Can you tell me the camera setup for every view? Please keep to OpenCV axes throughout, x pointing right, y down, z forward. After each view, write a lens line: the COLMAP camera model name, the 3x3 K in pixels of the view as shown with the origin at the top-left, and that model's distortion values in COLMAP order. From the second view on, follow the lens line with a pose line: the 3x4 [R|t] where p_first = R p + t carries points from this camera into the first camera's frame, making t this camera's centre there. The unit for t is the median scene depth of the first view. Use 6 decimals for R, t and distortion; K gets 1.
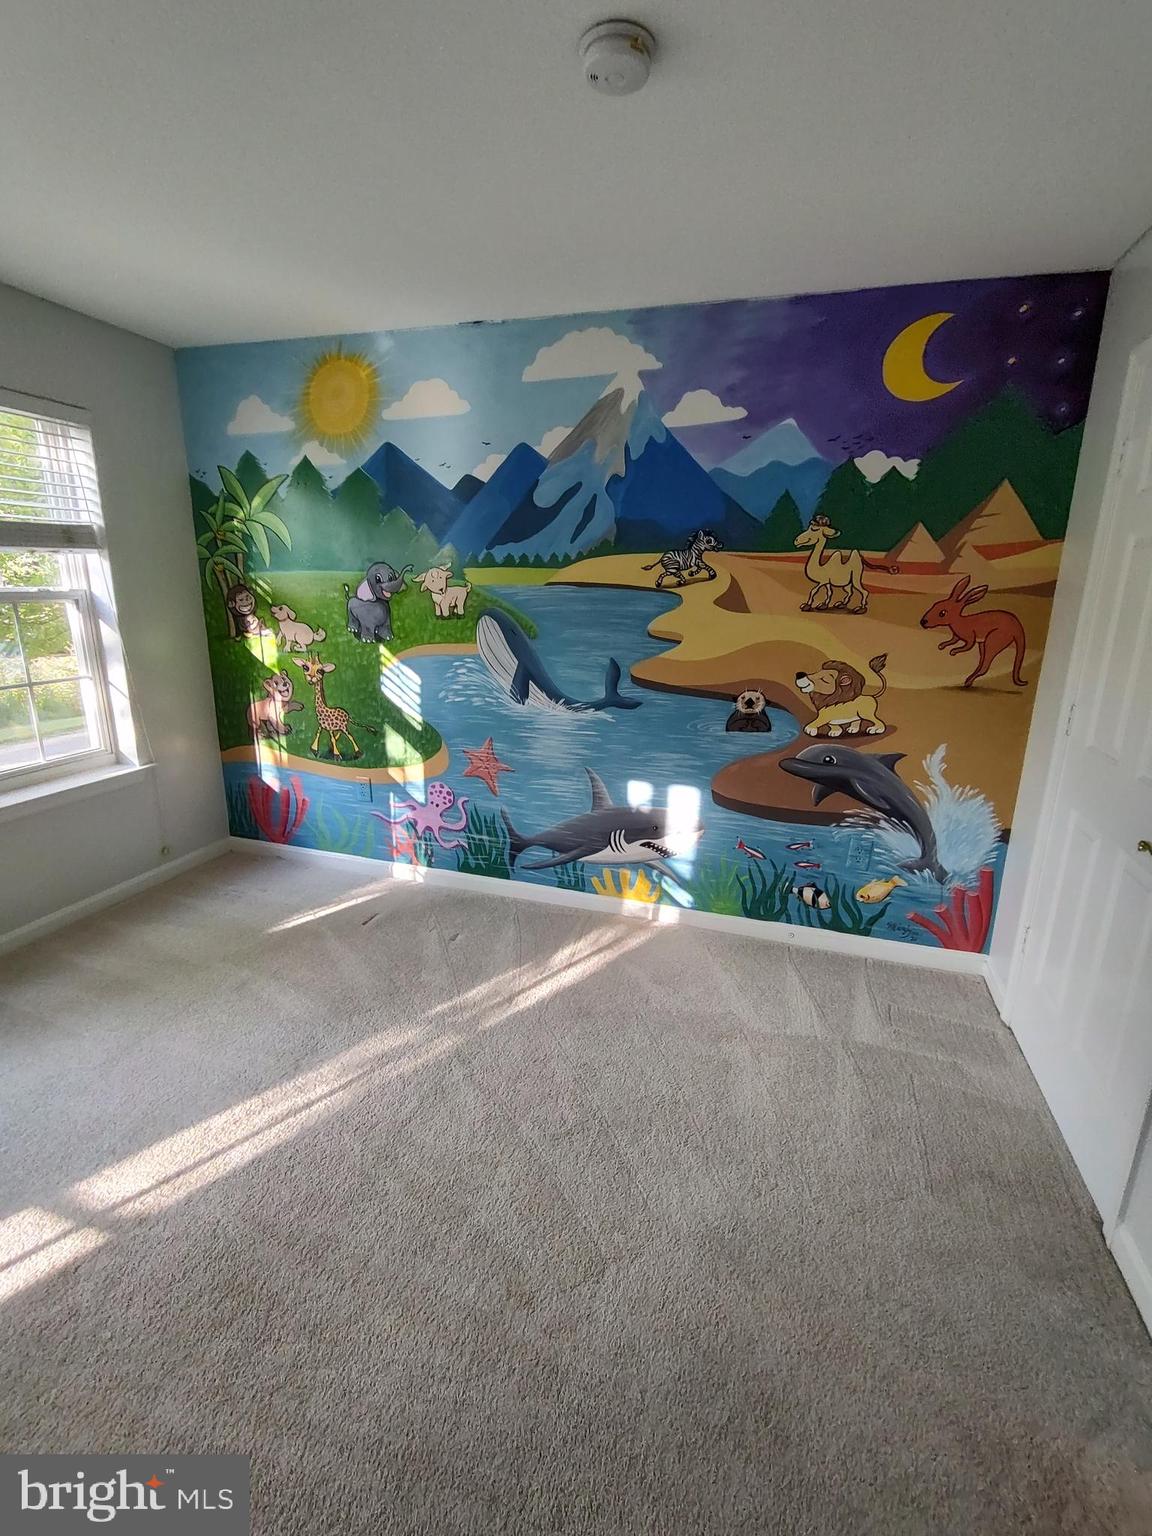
lens RADIAL K [[697.5, 0, 576.0], [0, 697.5, 762.9], [0, 0, 1]] dist [-0.006924, 0.000410]
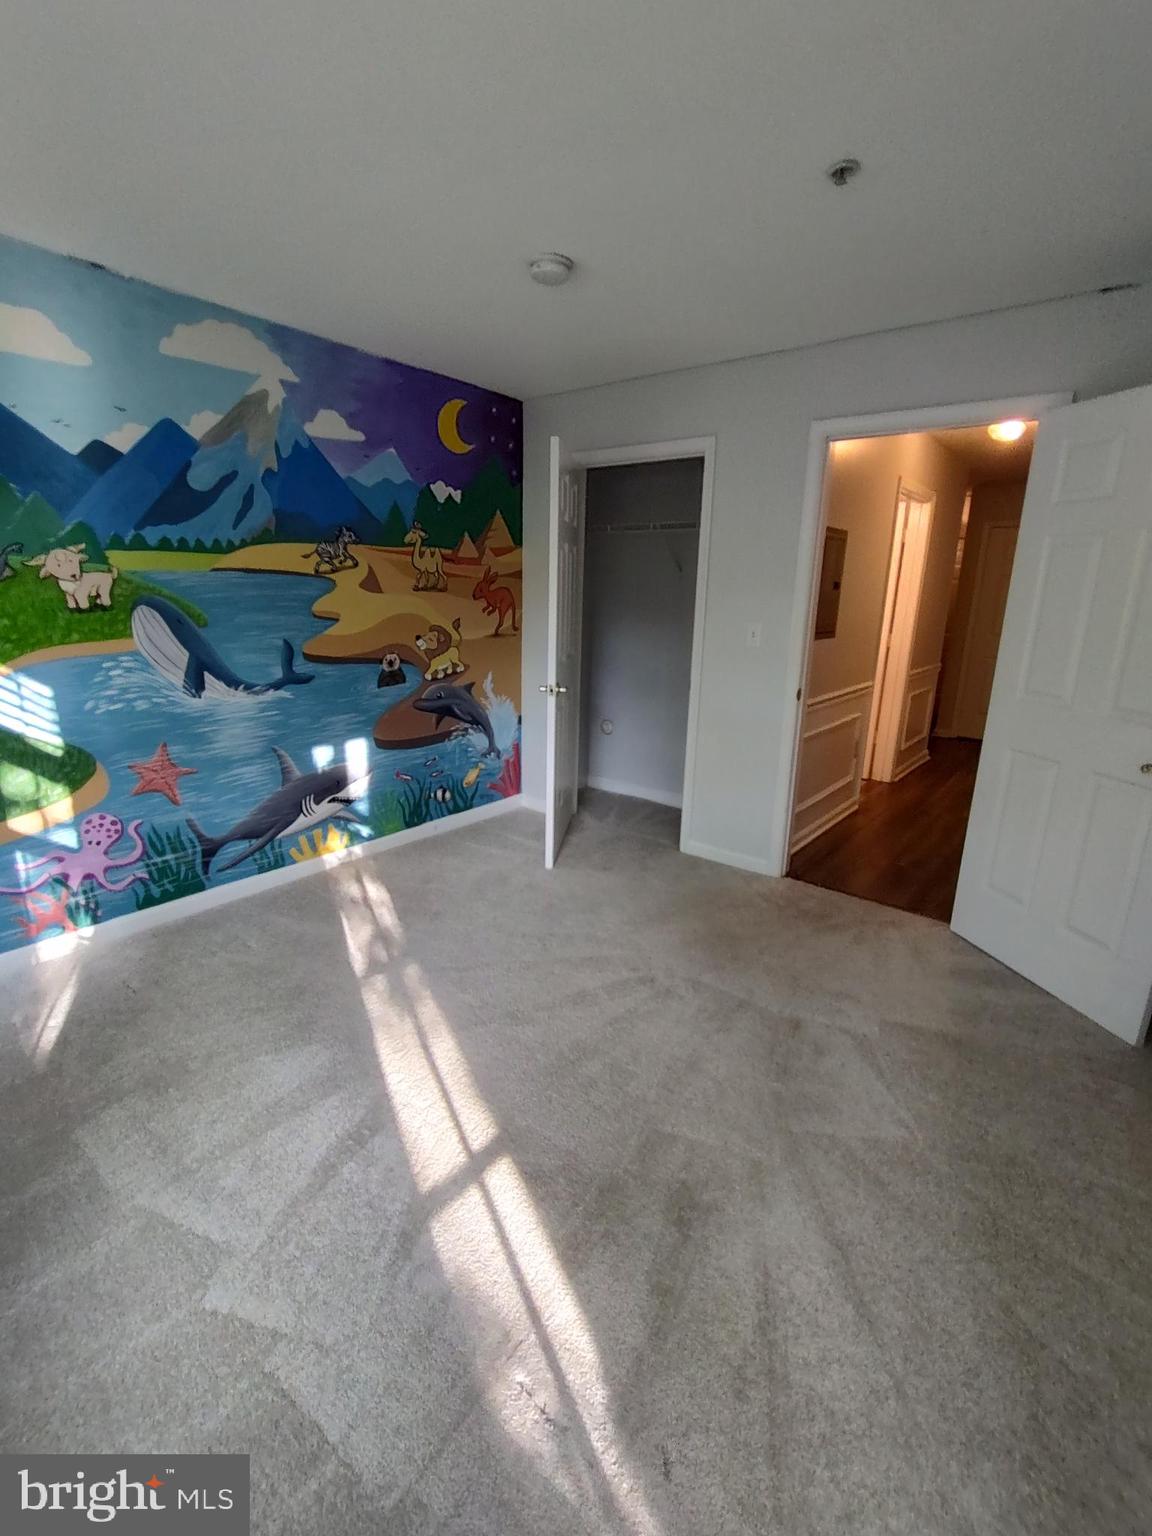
lens RADIAL K [[697.5, 0, 569.3], [0, 697.5, 758.8], [0, 0, 1]] dist [-0.006924, 0.000410]
pose [[0.372581, -0.240658, 0.896252, -0.787081], [0.215846, 0.961775, 0.168523, -0.057867], [-0.902549, 0.130664, 0.410284, 0.181827]]
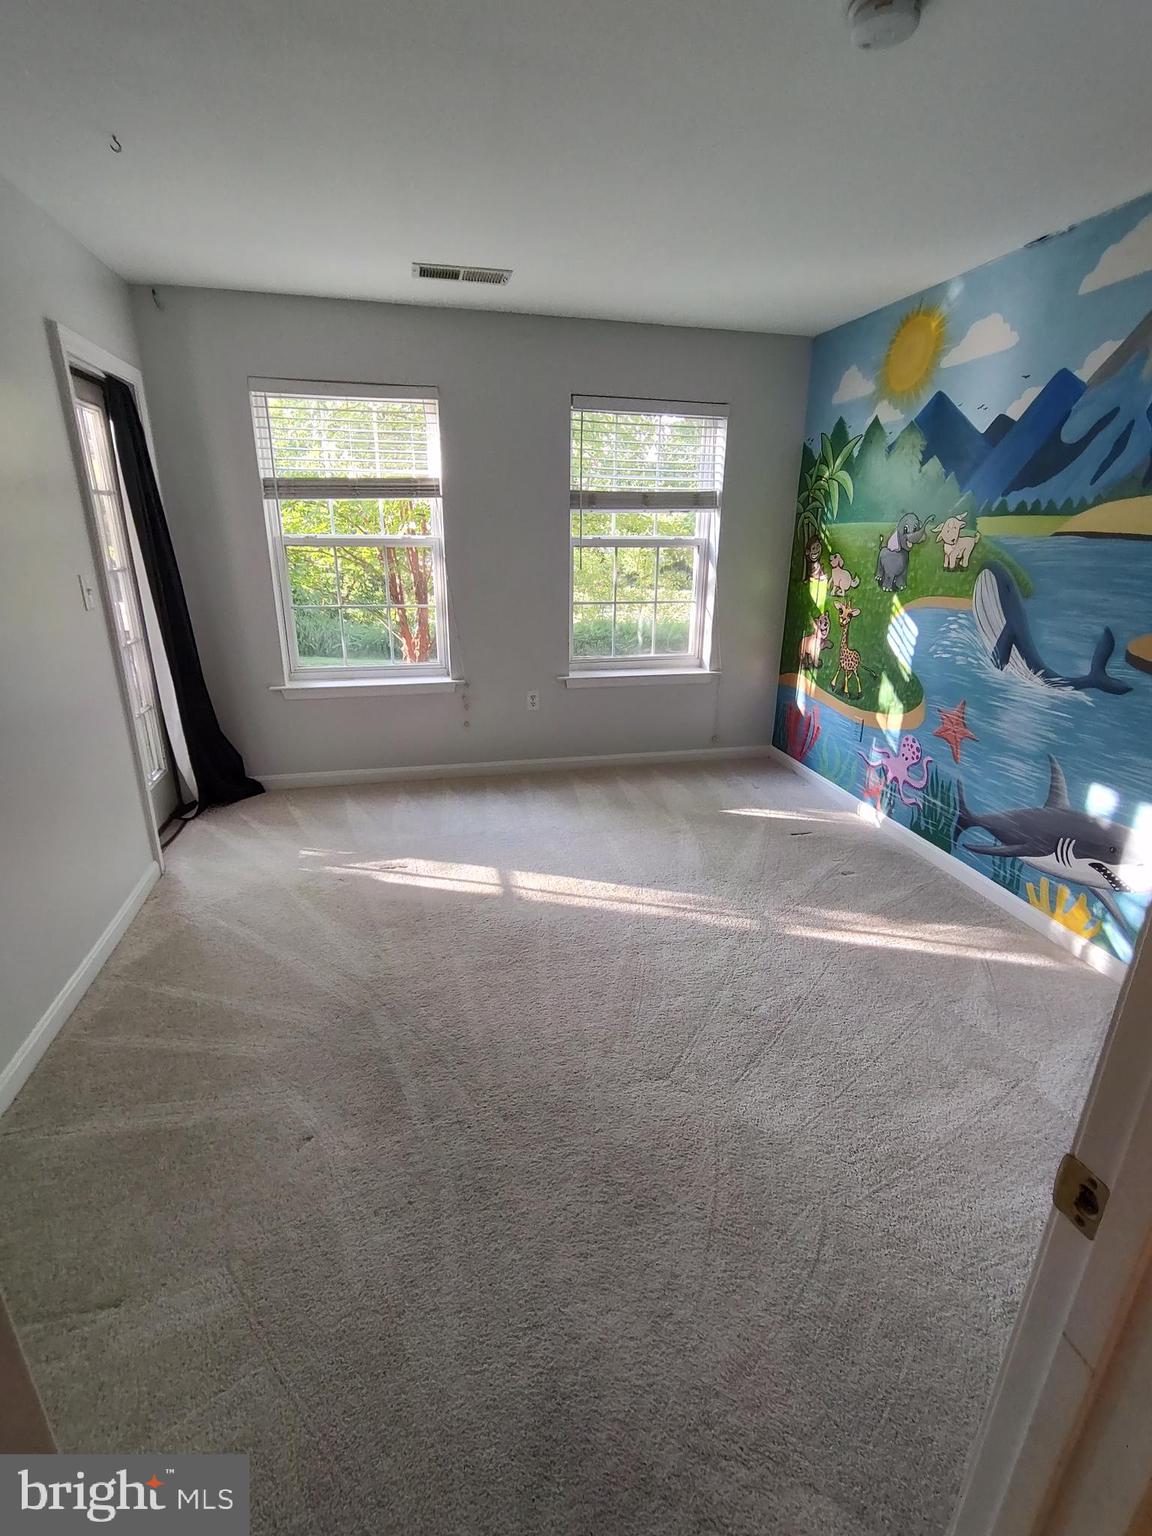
lens RADIAL K [[697.5, 0, 579.1], [0, 697.5, 761.9], [0, 0, 1]] dist [-0.006924, 0.000410]
pose [[0.513763, 0.263539, -0.816453, 0.429792], [-0.215165, 0.960817, 0.174743, -0.009610], [0.830513, 0.085896, 0.550336, 0.061864]]
